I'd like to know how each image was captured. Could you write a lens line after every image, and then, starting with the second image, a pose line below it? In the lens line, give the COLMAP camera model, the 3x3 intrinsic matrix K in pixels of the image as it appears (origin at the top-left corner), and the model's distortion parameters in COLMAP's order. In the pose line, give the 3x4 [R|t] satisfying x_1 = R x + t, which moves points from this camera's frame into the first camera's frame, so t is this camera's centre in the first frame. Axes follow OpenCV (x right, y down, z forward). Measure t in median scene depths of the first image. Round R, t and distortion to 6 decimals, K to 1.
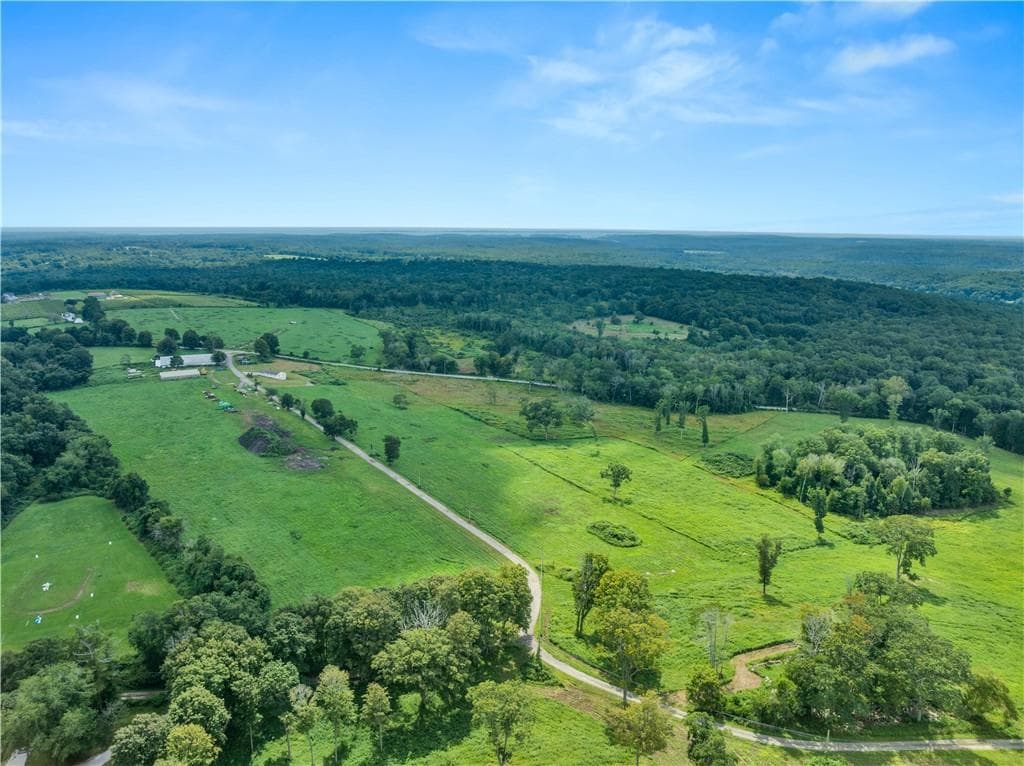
lens RADIAL K [[721.2, 0, 512.0], [0, 721.2, 383.0], [0, 0, 1]] dist [-0.032221, -0.008543]
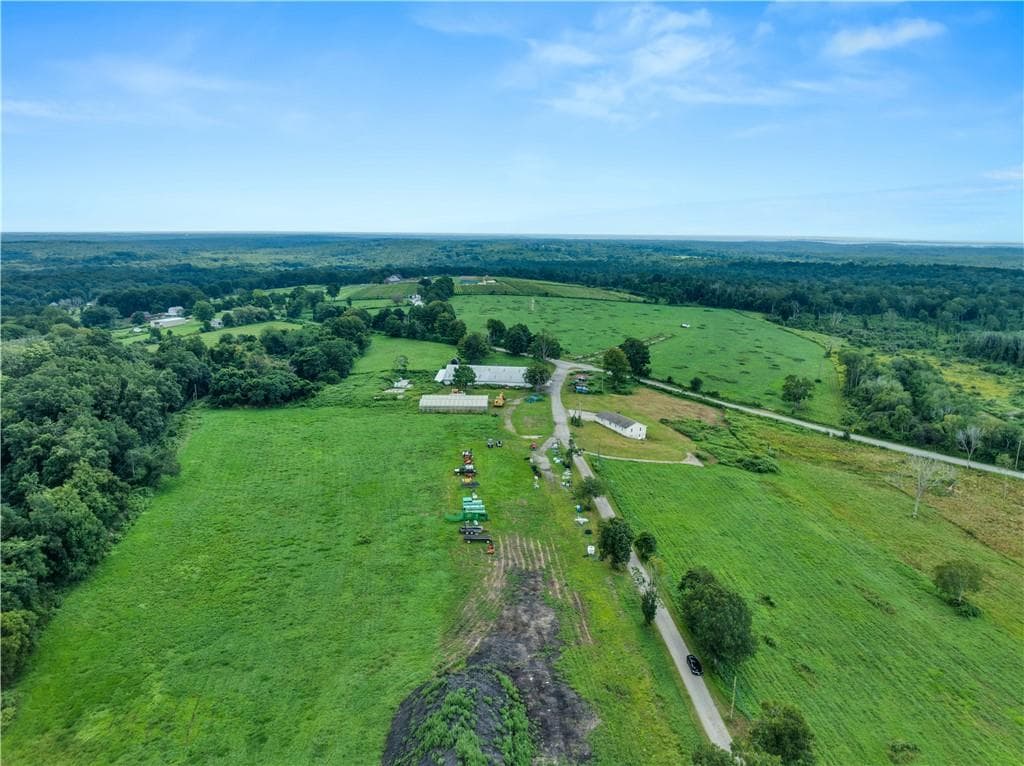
lens RADIAL K [[721.2, 0, 512.0], [0, 721.2, 383.0], [0, 0, 1]] dist [-0.032221, -0.008543]
pose [[0.853311, 0.107697, -0.510159, -0.134976], [-0.113956, 0.993302, 0.019084, -0.036409], [0.508797, 0.041852, 0.859869, 0.487635]]
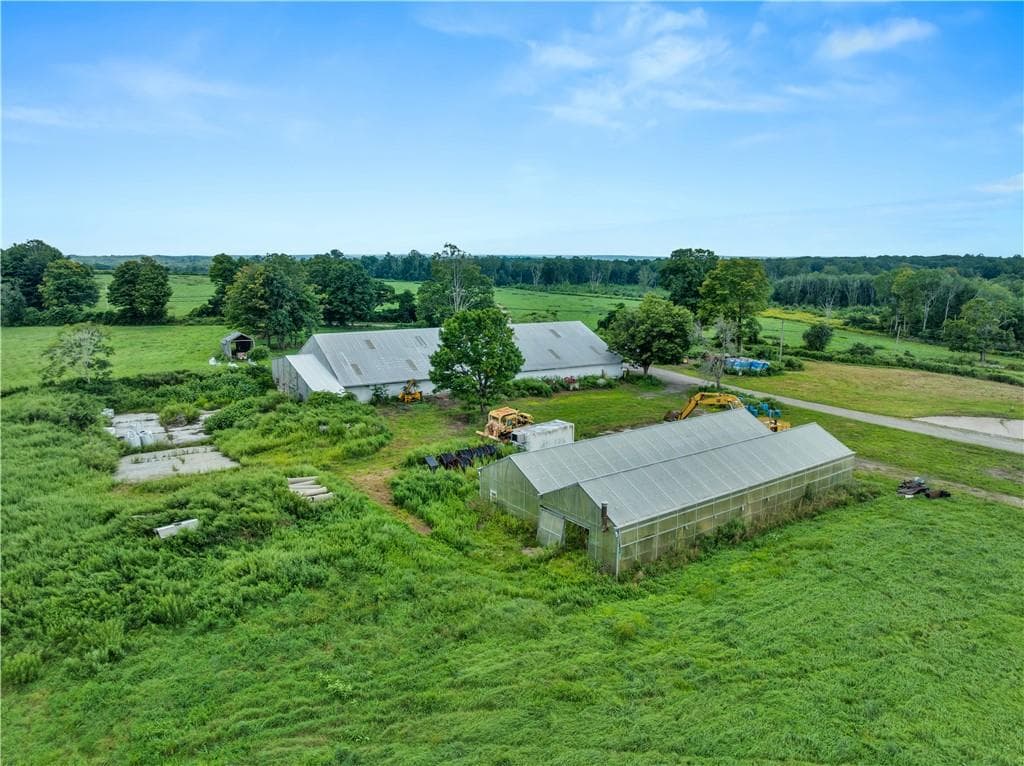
lens RADIAL K [[721.2, 0, 512.0], [0, 721.2, 383.0], [0, 0, 1]] dist [-0.032221, -0.008543]
pose [[0.995463, -0.019710, 0.093083, -0.433648], [0.023057, 0.999121, -0.035016, -0.018104], [-0.092311, 0.037003, 0.995042, 0.785393]]
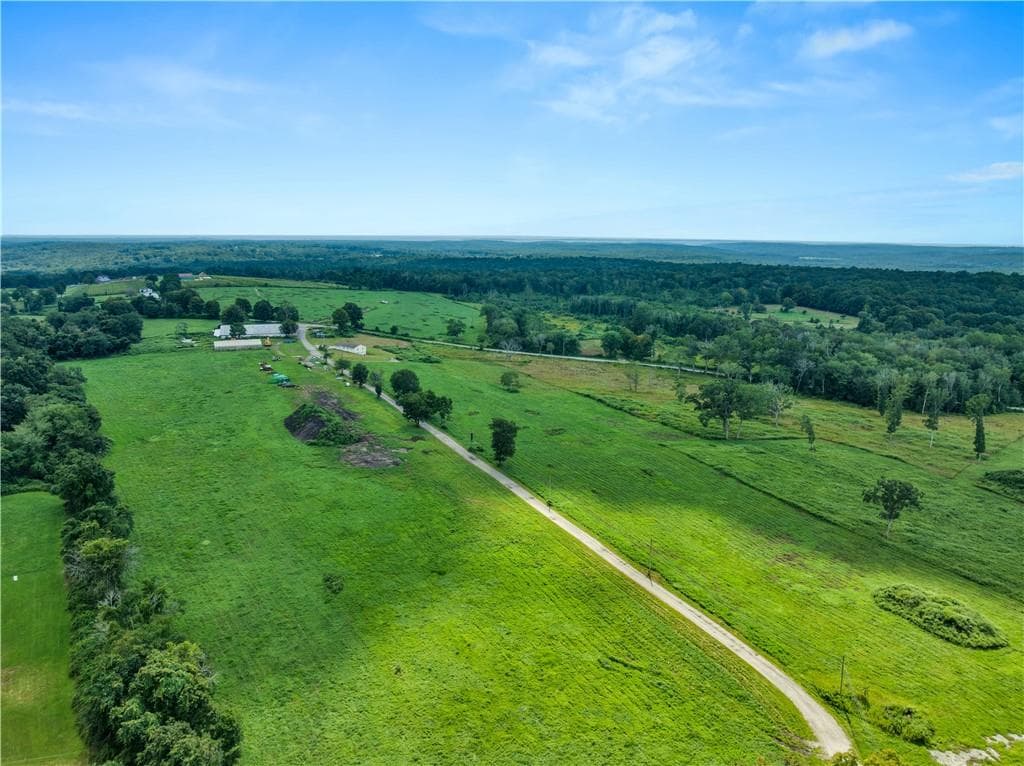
lens RADIAL K [[721.2, 0, 512.0], [0, 721.2, 383.0], [0, 0, 1]] dist [-0.032221, -0.008543]
pose [[0.990853, 0.028214, -0.131962, -0.043227], [-0.029898, 0.999495, -0.010795, 0.026911], [0.131591, 0.014641, 0.991196, 0.207875]]
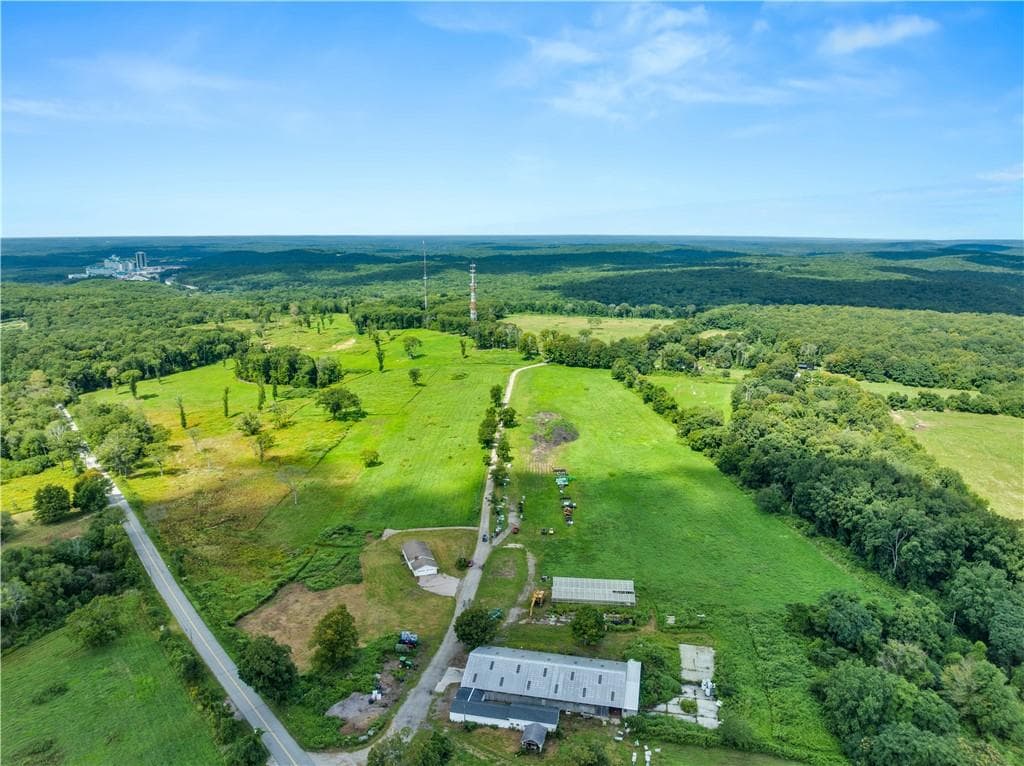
lens RADIAL K [[721.2, 0, 512.0], [0, 721.2, 383.0], [0, 0, 1]] dist [-0.032221, -0.008543]
pose [[-0.800971, -0.124719, 0.585568, -0.582020], [0.123641, 0.922520, 0.365608, -0.258754], [-0.585797, 0.365242, -0.723492, 1.136766]]
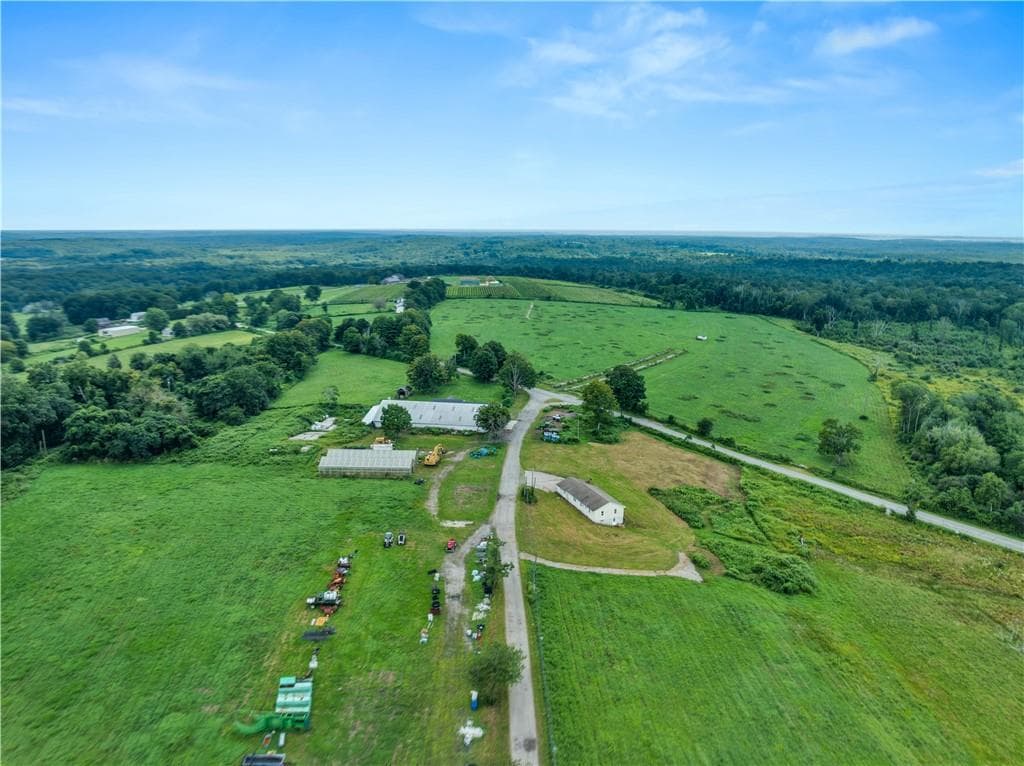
lens RADIAL K [[721.2, 0, 512.0], [0, 721.2, 383.0], [0, 0, 1]] dist [-0.032221, -0.008543]
pose [[0.833669, 0.114140, -0.540340, -0.164858], [-0.117502, 0.992667, 0.028399, -0.065597], [0.539619, 0.039816, 0.840967, 0.616490]]
